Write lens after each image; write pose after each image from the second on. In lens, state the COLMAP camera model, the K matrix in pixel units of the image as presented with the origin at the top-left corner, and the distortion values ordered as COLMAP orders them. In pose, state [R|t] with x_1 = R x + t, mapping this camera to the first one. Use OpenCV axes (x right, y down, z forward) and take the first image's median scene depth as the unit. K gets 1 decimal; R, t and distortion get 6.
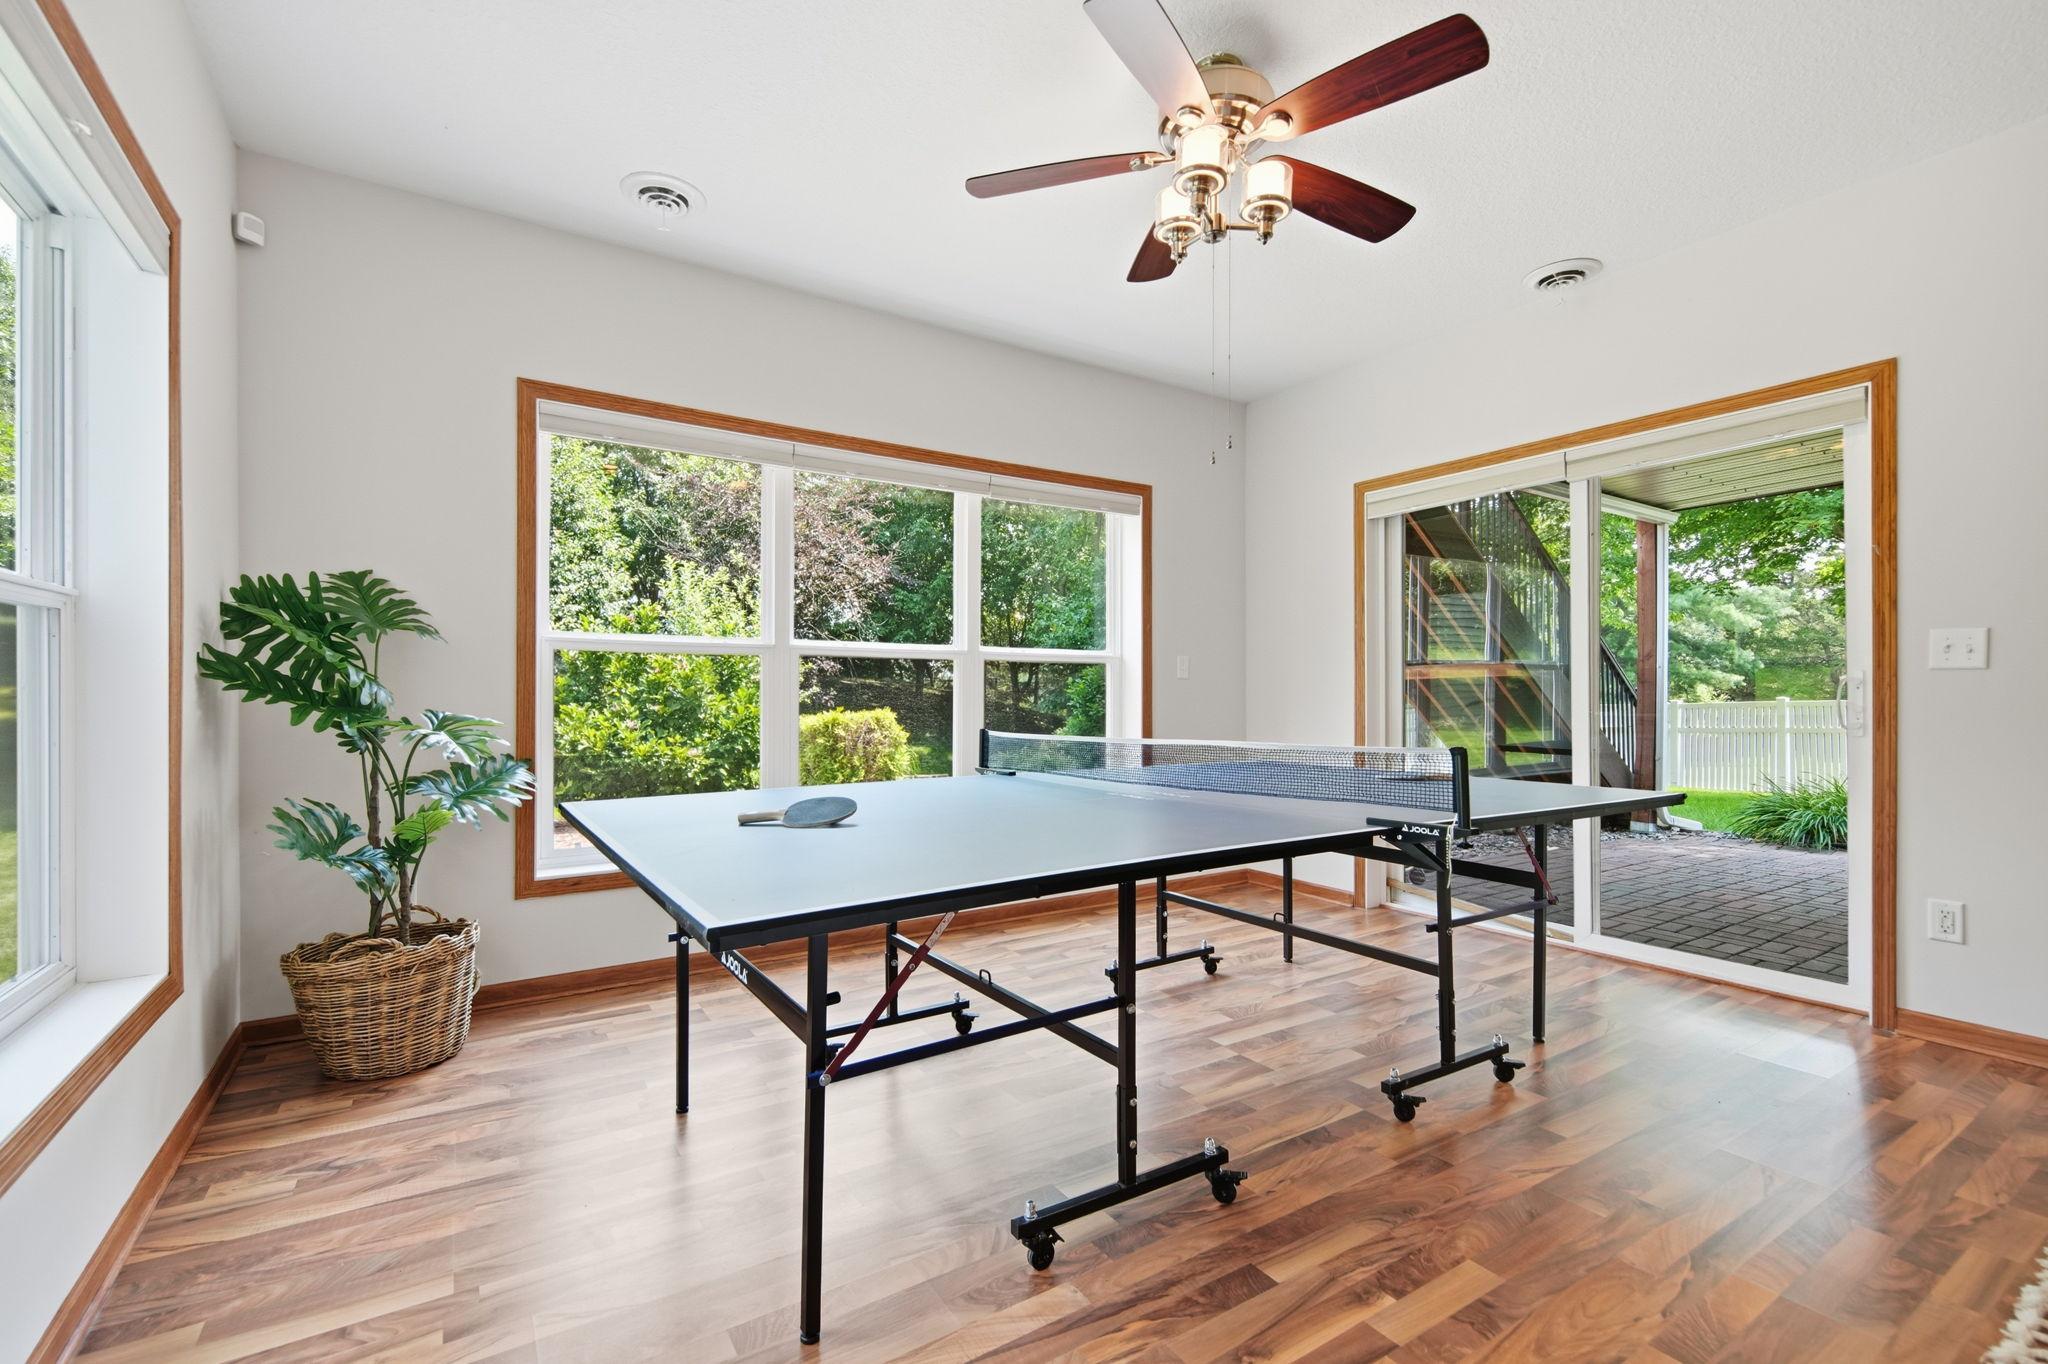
lens RADIAL K [[889.8, 0, 1017.6], [0, 889.8, 684.9], [0, 0, 1]] dist [0.003543, 0.000299]
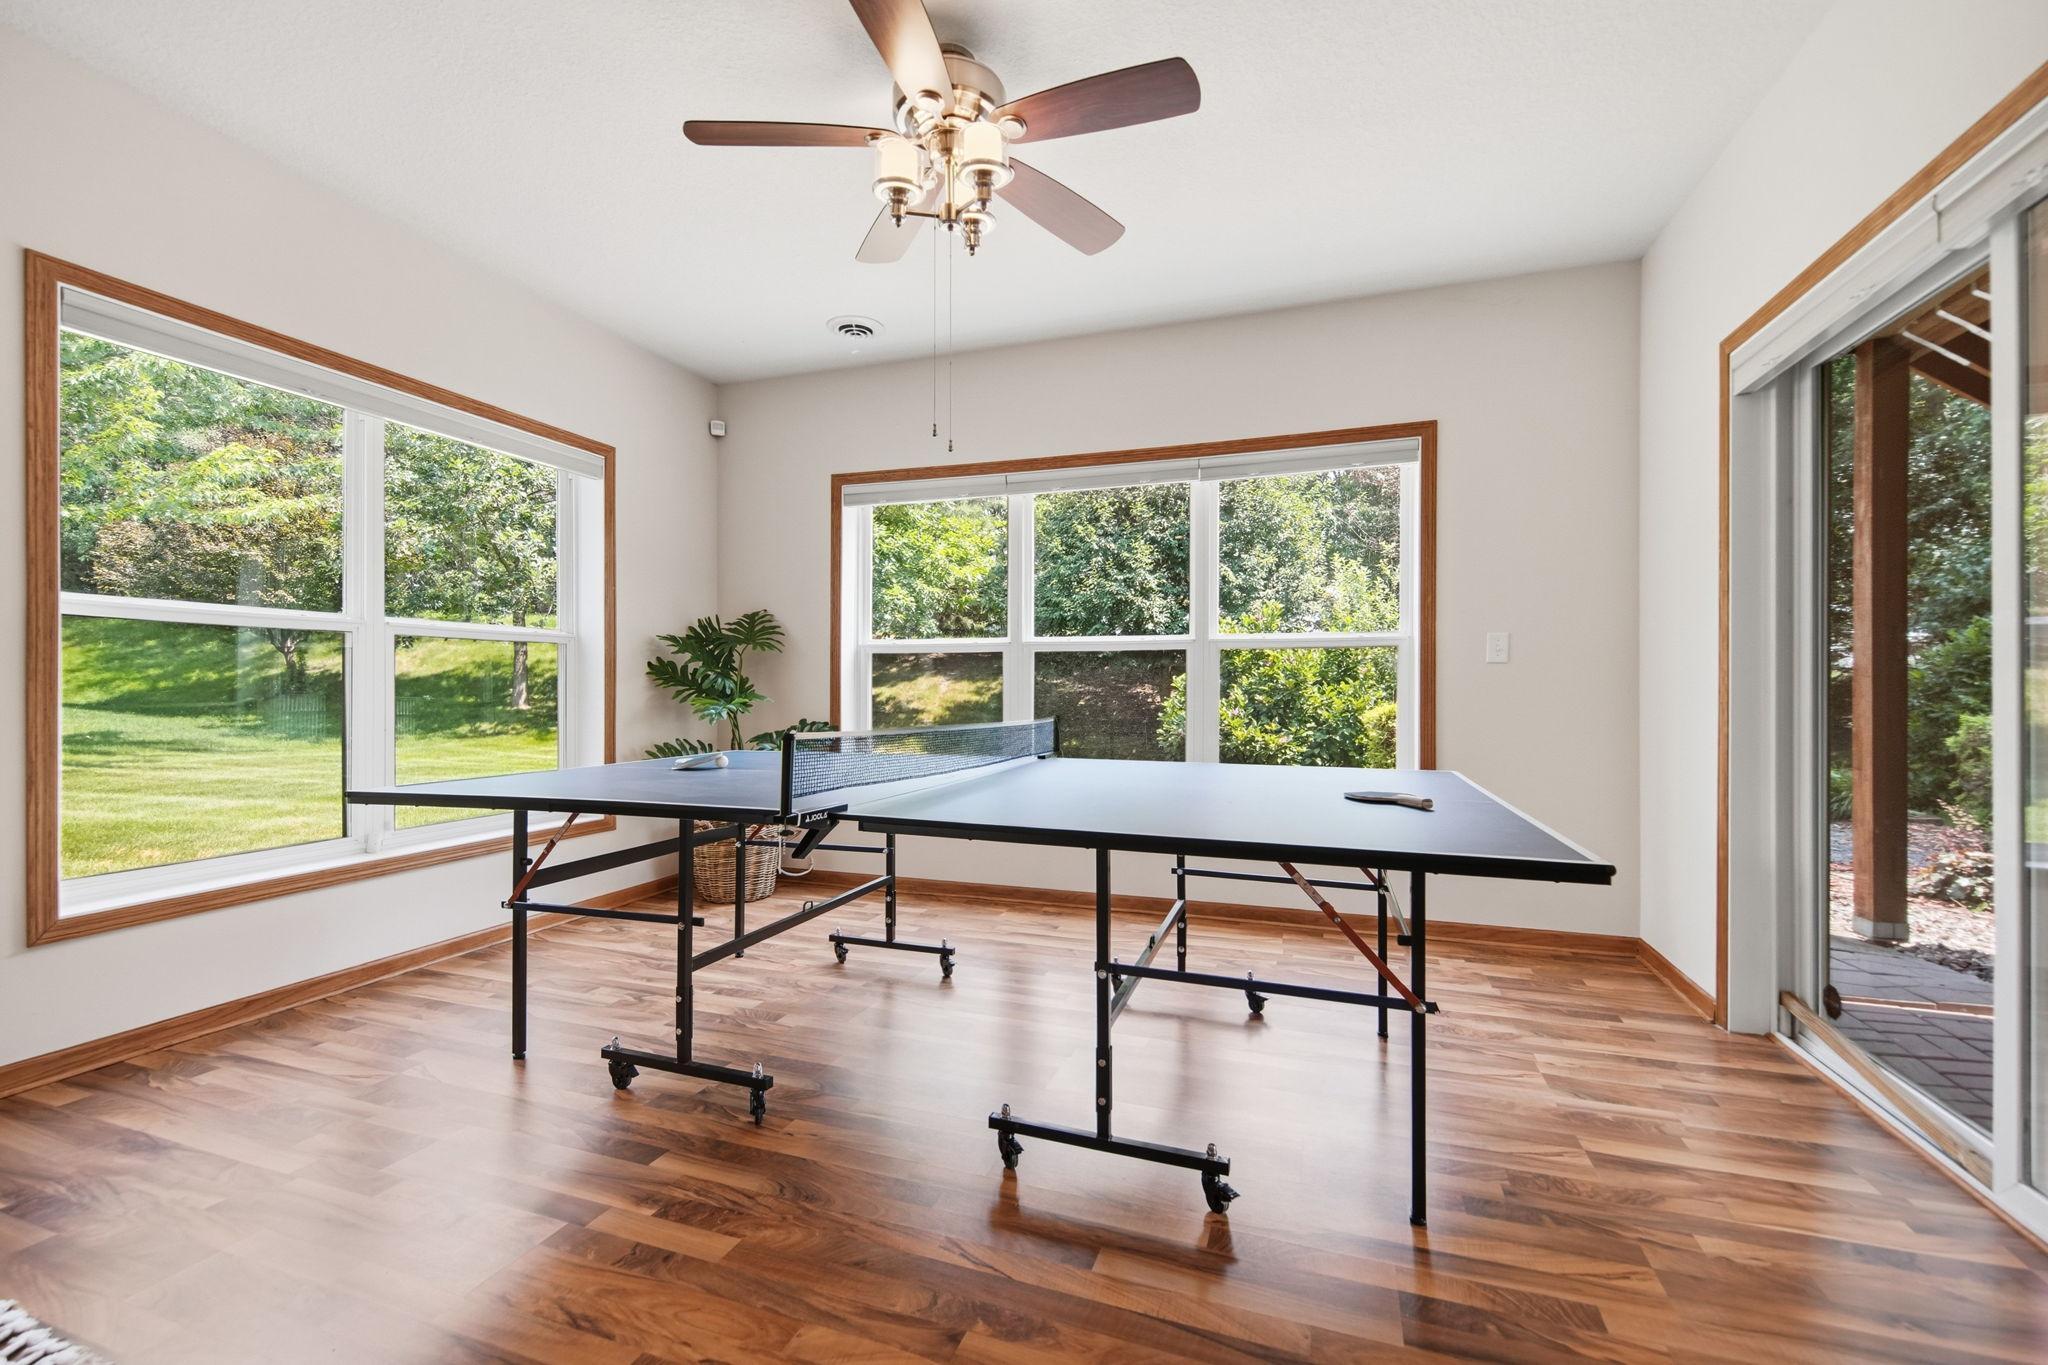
lens RADIAL K [[859.5, 0, 1024.0], [0, 859.5, 682.5], [0, 0, 1]] dist [0.000721, -0.000126]
pose [[0.617662, -0.004543, -0.786430, 0.777198], [0.007969, 0.999968, 0.000483, 0.009975], [0.786403, -0.006565, 0.617679, 0.347497]]
